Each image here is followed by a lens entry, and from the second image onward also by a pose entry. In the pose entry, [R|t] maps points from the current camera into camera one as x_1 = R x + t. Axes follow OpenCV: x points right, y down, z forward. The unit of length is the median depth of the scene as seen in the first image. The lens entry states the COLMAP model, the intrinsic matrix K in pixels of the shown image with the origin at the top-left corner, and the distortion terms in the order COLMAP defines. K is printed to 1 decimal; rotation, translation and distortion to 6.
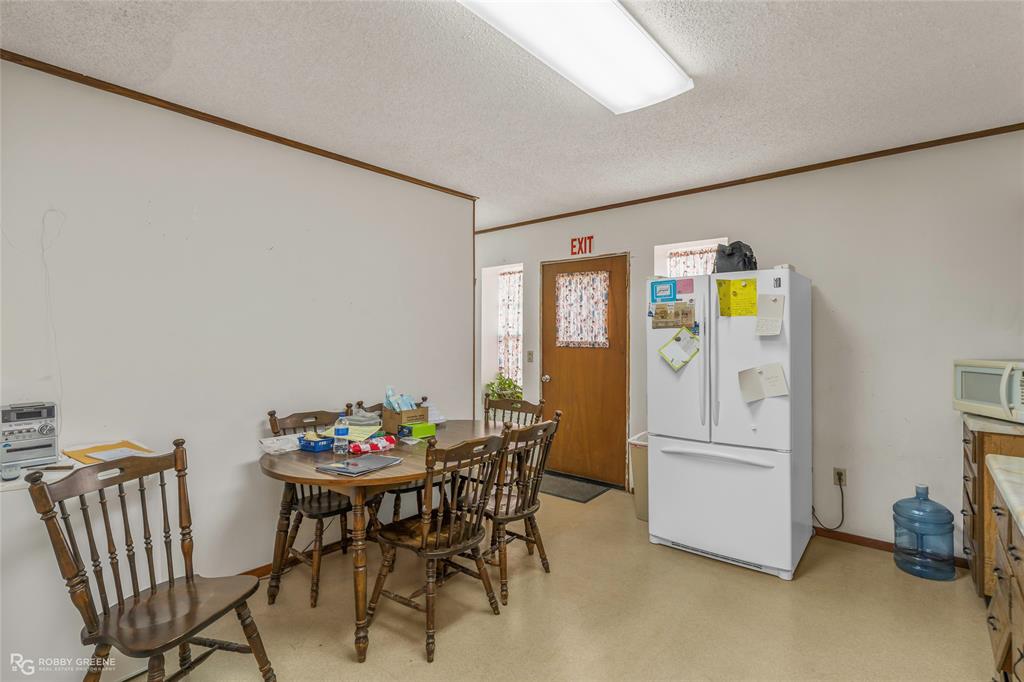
lens RADIAL K [[473.4, 0, 508.5], [0, 473.4, 339.3], [0, 0, 1]] dist [0.000130, 0.000715]
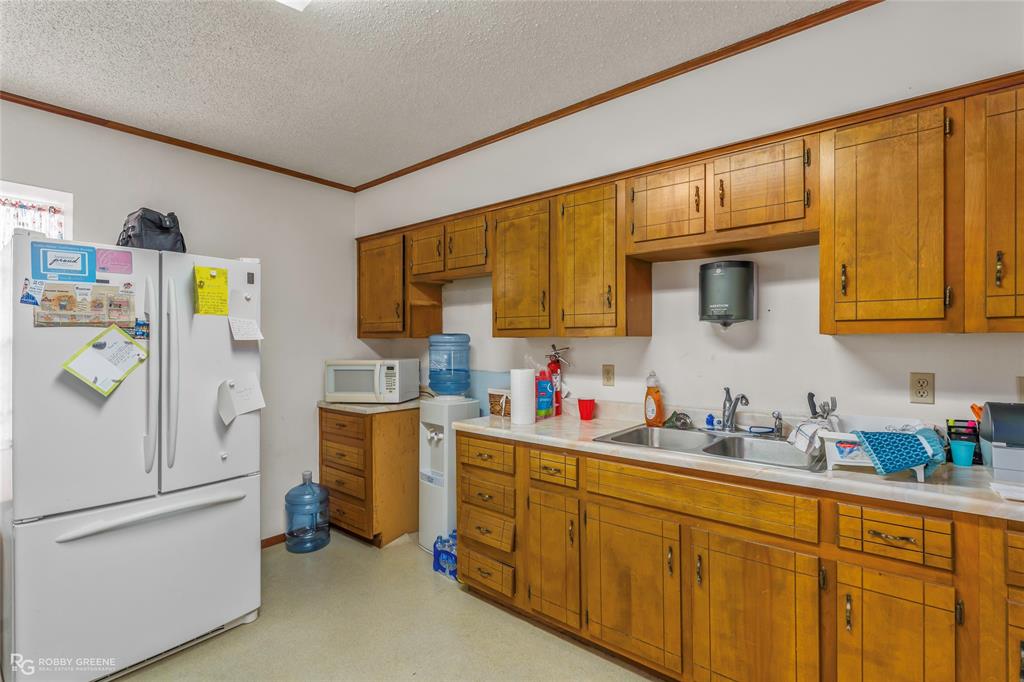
lens RADIAL K [[473.4, 0, 510.4], [0, 473.4, 343.1], [0, 0, 1]] dist [0.000130, 0.000715]
pose [[-0.003820, 0.000014, 0.999993, -0.256457], [0.006275, 0.999980, 0.000010, 0.000076], [-0.999973, 0.006275, -0.003820, 0.474903]]
